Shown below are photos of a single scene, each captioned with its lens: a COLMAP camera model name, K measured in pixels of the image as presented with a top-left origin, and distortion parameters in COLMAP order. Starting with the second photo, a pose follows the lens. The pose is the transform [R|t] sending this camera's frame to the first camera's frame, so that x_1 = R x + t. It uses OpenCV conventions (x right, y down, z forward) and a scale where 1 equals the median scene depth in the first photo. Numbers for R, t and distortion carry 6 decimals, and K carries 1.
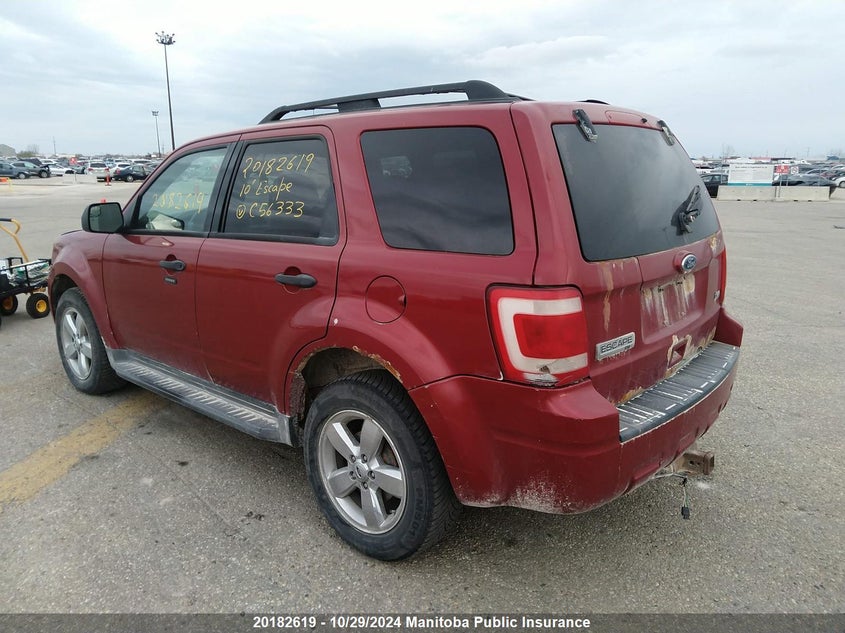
lens RADIAL K [[616.1, 0, 422.5], [0, 616.1, 316.5], [0, 0, 1]] dist [0.037776, -0.058663]
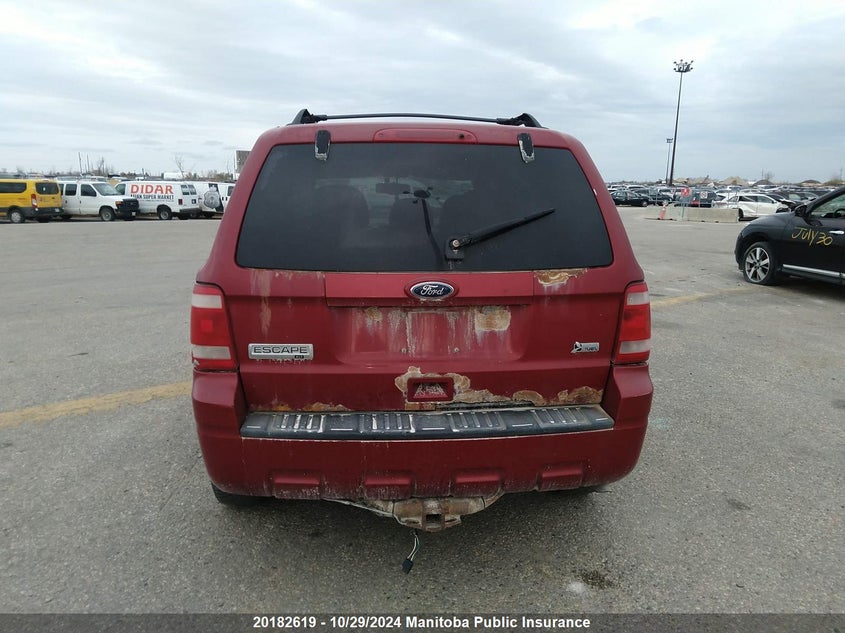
lens RADIAL K [[616.1, 0, 422.5], [0, 616.1, 316.5], [0, 0, 1]] dist [0.037776, -0.058663]
pose [[0.731961, 0.149911, -0.664650, 1.196580], [-0.175578, 0.984050, 0.028591, -0.084983], [0.658335, 0.095771, 0.746608, 0.372153]]
